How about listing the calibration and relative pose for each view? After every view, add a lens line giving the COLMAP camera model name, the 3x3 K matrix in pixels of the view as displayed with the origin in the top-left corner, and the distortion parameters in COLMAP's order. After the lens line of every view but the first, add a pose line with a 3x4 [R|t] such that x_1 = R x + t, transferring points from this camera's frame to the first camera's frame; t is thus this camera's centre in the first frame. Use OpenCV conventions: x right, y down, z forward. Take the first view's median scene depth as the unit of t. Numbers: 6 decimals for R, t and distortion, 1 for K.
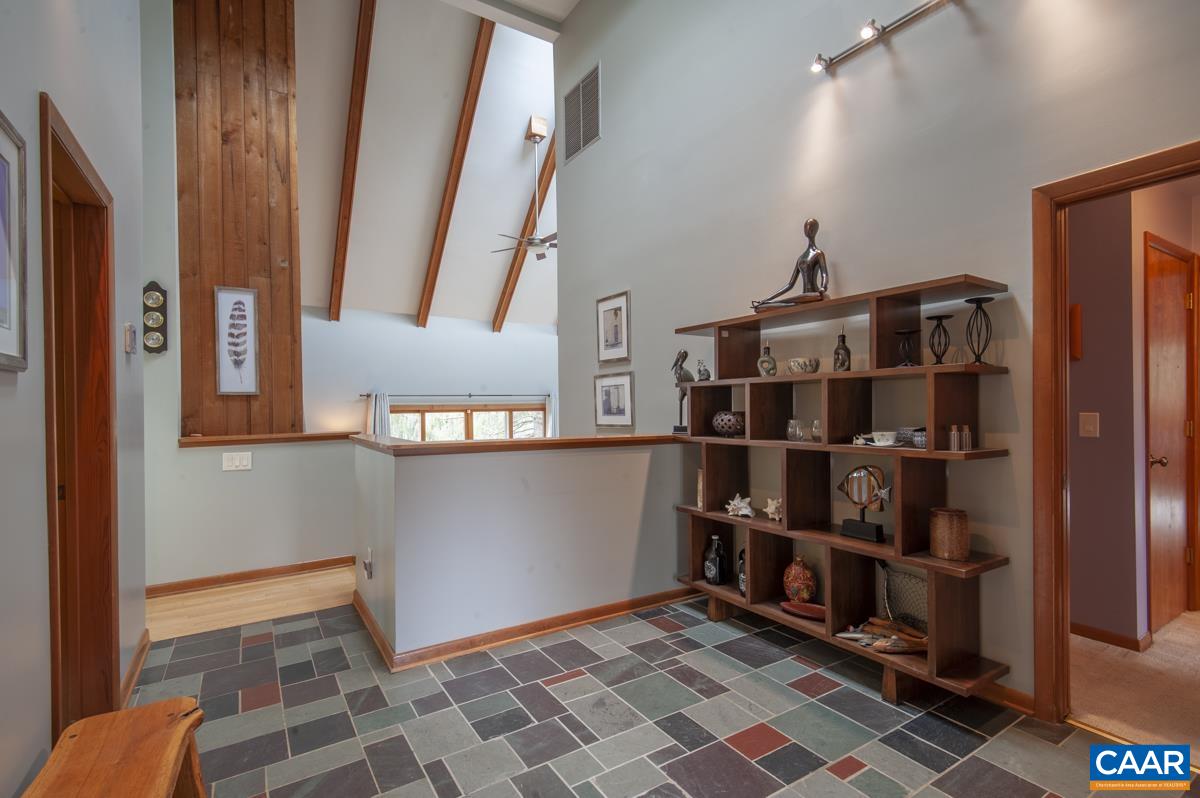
lens RADIAL K [[565.3, 0, 600.3], [0, 565.3, 406.0], [0, 0, 1]] dist [0.025058, -0.010162]
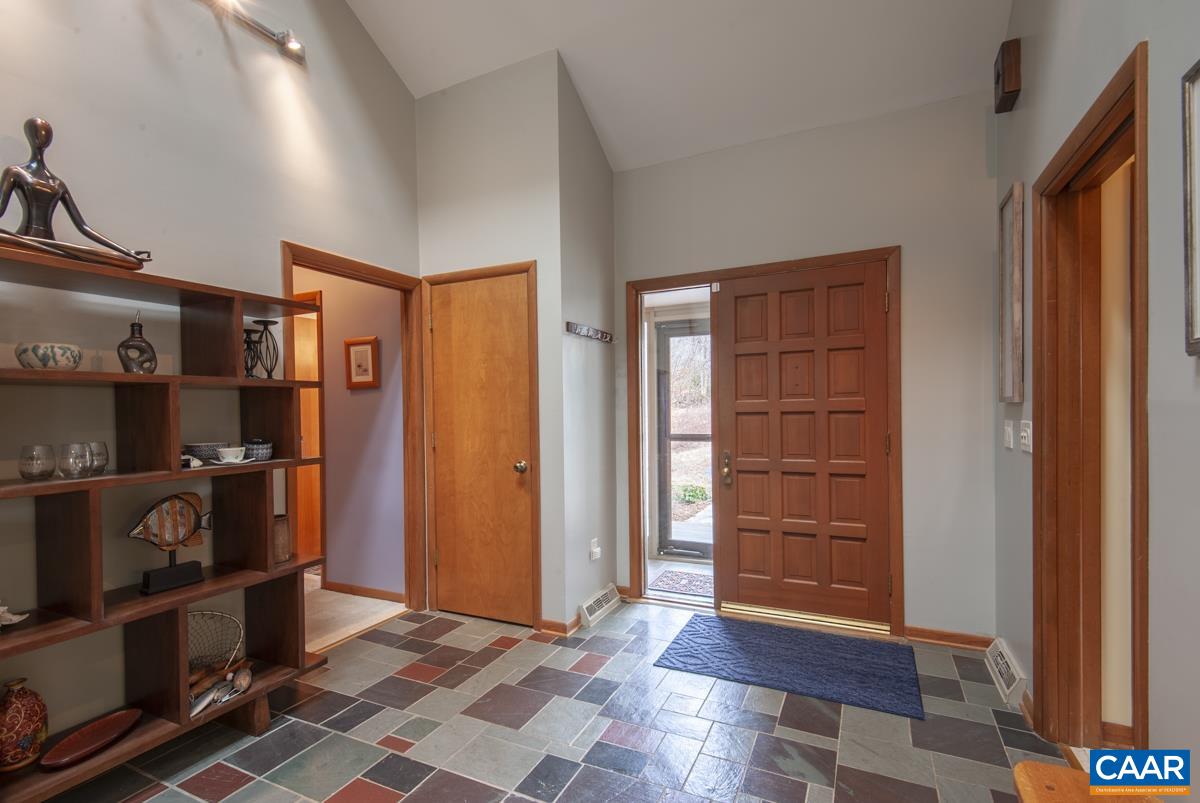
lens RADIAL K [[565.3, 0, 597.8], [0, 565.3, 407.2], [0, 0, 1]] dist [0.025058, -0.010162]
pose [[-0.530637, 0.019136, 0.847383, -0.552773], [0.015517, 0.999797, -0.012861, 0.001780], [-0.847457, 0.006325, -0.530827, 0.955081]]
